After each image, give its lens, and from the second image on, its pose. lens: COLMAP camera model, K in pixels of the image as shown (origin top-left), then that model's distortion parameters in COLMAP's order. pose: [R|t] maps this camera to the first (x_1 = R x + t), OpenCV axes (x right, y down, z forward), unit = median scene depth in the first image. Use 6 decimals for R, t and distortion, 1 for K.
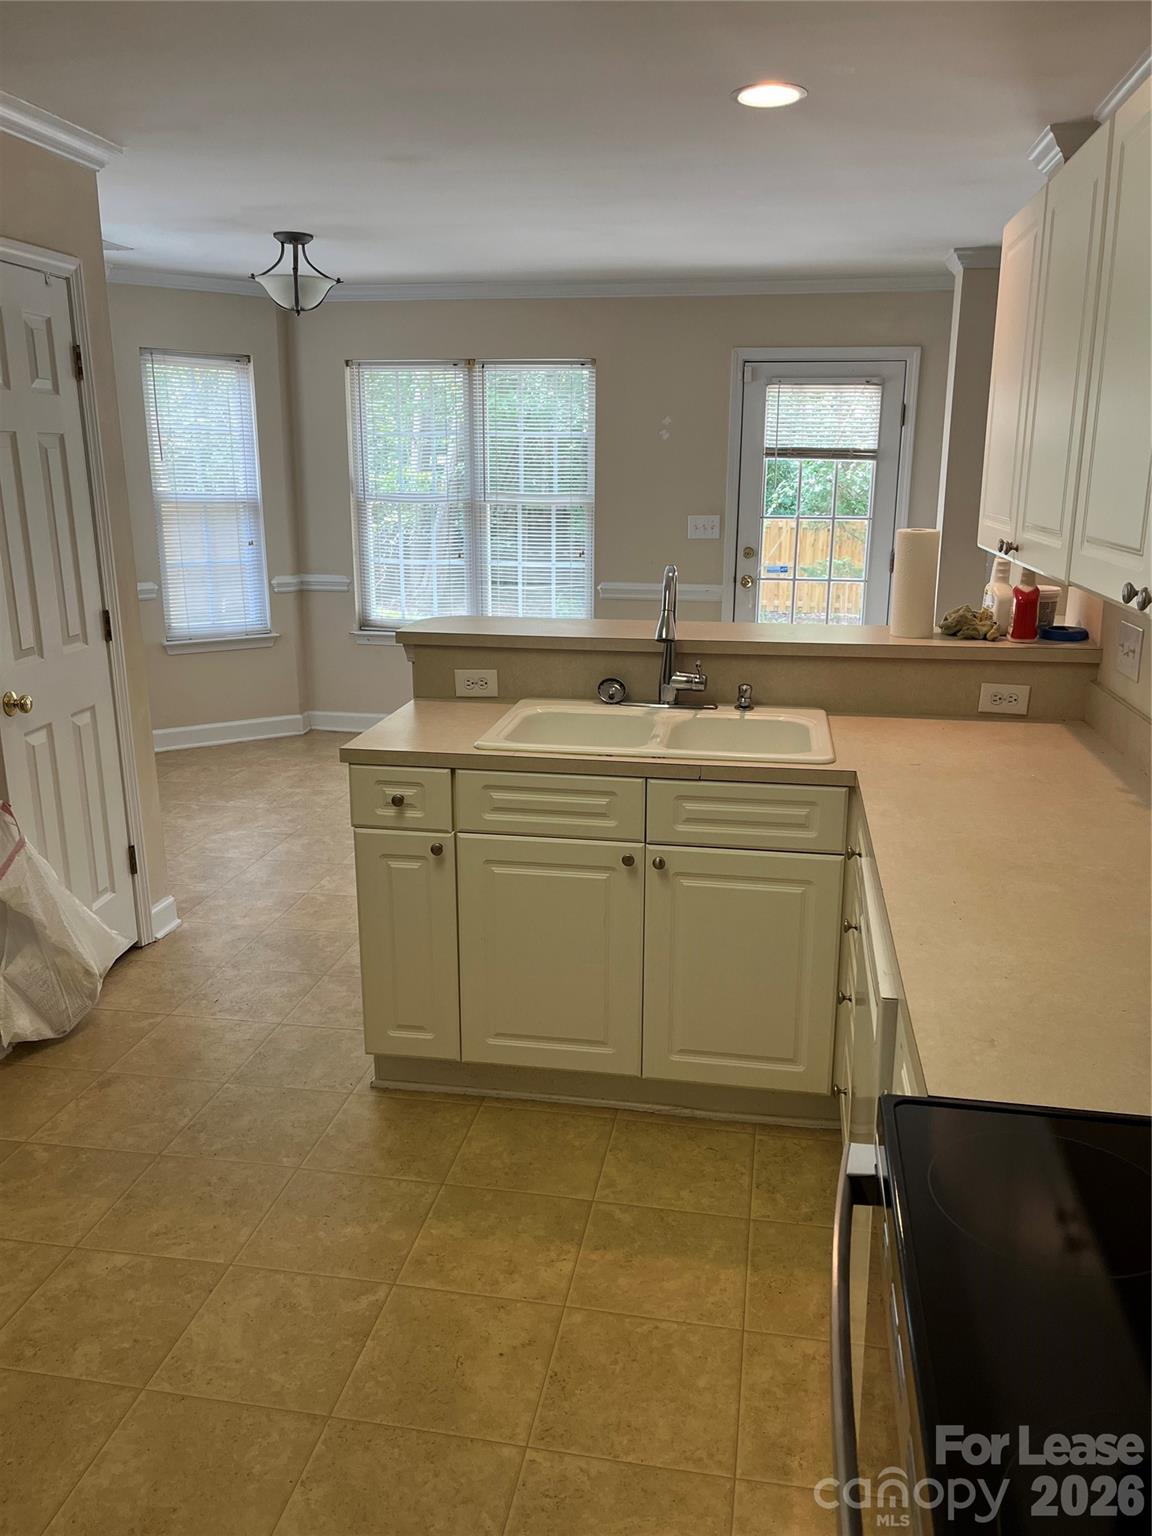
lens RADIAL K [[1179.7, 0, 574.6], [0, 1179.7, 765.7], [0, 0, 1]] dist [0.008791, 0.001508]
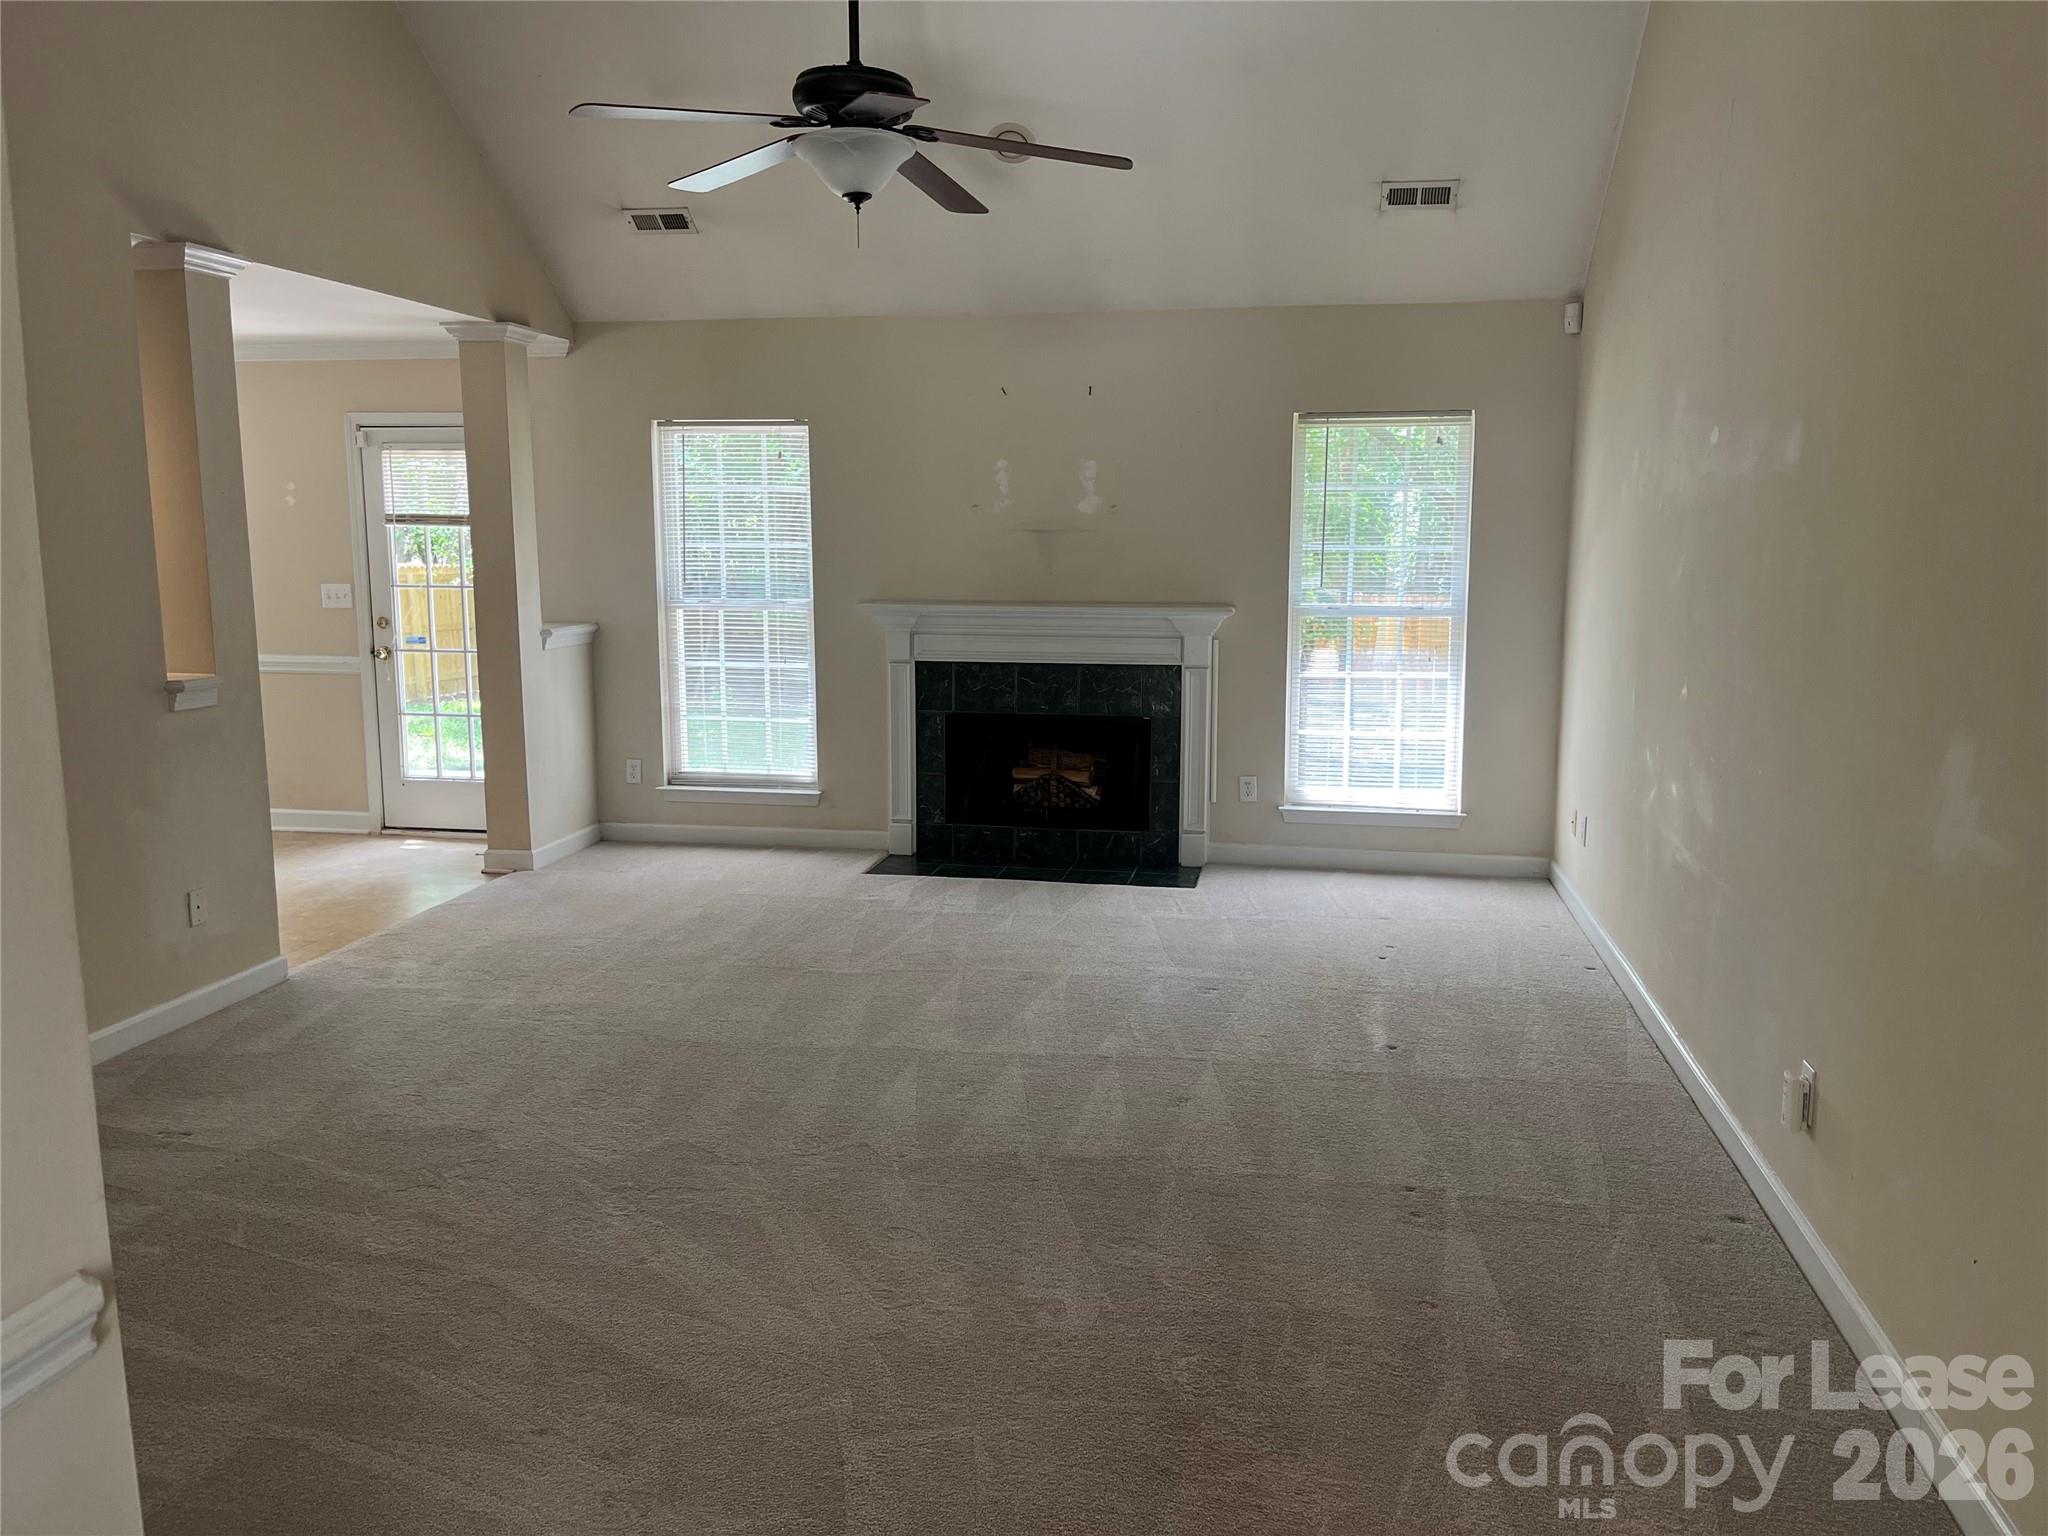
lens RADIAL K [[1573.0, 0, 1026.7], [0, 1573.0, 770.8], [0, 0, 1]] dist [0.008791, 0.001508]
pose [[0.999989, 0.001428, 0.004546, 0.663732], [-0.000927, 0.994111, -0.108361, 0.073952], [-0.004674, 0.108356, 0.994101, -0.244005]]
